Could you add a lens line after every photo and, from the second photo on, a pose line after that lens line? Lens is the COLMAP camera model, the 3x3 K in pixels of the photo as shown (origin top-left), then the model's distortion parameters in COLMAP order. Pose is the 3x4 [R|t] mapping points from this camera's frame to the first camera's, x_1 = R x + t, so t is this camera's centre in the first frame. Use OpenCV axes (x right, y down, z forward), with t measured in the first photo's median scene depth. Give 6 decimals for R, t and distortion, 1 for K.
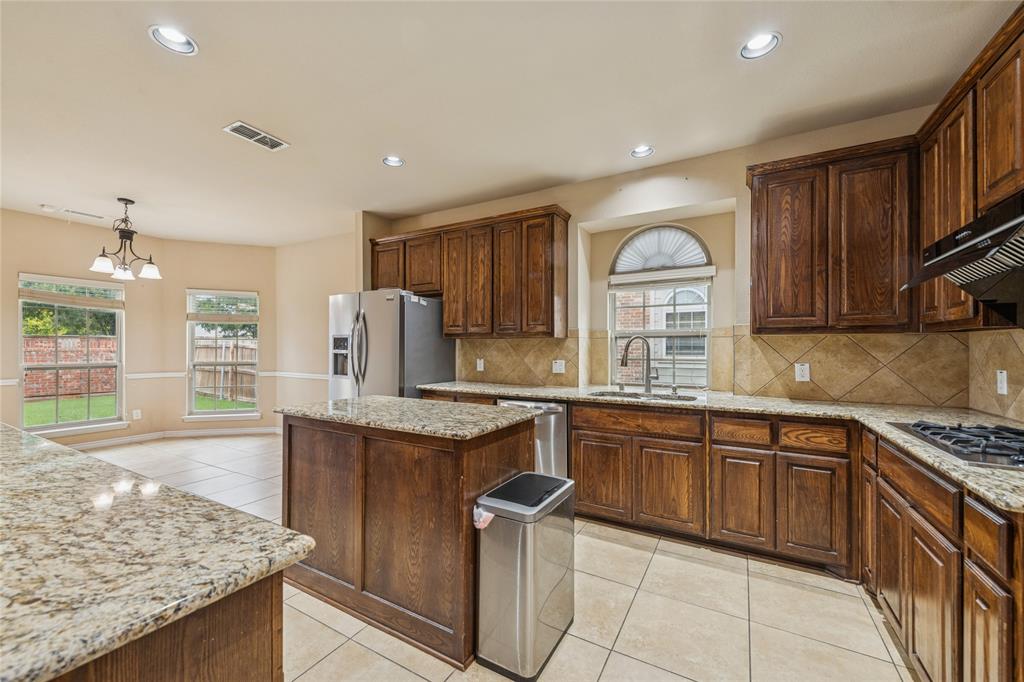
lens RADIAL K [[403.7, 0, 510.3], [0, 403.7, 347.5], [0, 0, 1]] dist [0.004995, -0.000028]
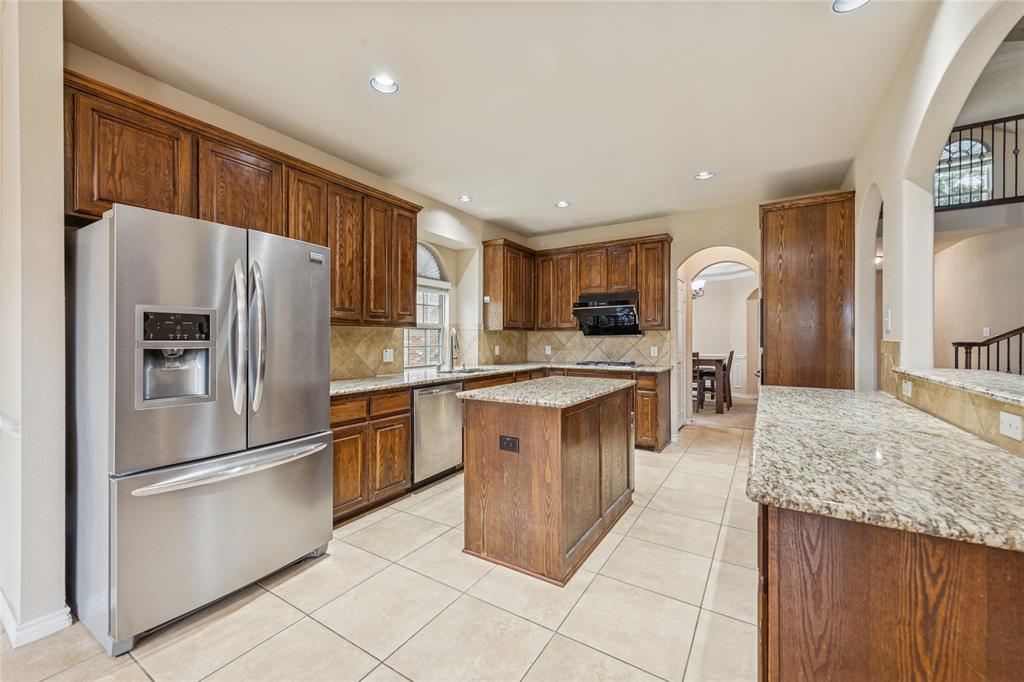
lens RADIAL K [[408.0, 0, 512.0], [0, 408.0, 341.0], [0, 0, 1]] dist [0.001219, -0.000131]
pose [[0.039076, -0.006744, 0.999213, -0.866972], [0.000562, 0.999977, 0.006727, 0.003555], [-0.999236, 0.000299, 0.039079, 0.622821]]
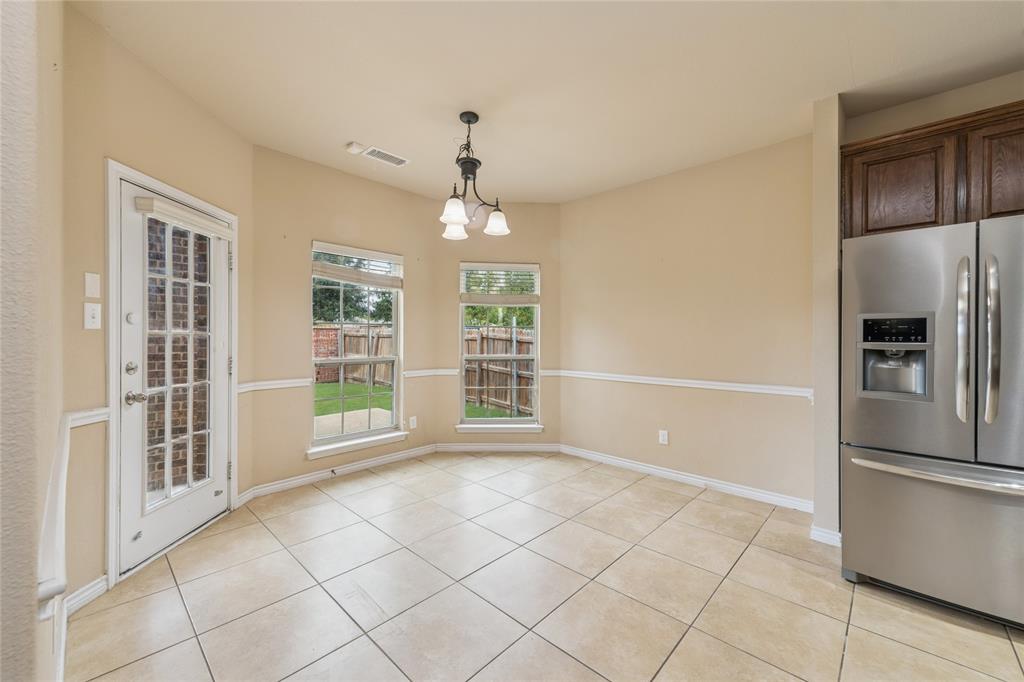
lens RADIAL K [[403.7, 0, 510.3], [0, 403.7, 347.5], [0, 0, 1]] dist [0.004995, -0.000028]
pose [[0.973103, 0.007027, -0.230264, -0.779547], [-0.002656, 0.999810, 0.019286, 0.004020], [0.230356, -0.018155, 0.972937, 0.391183]]
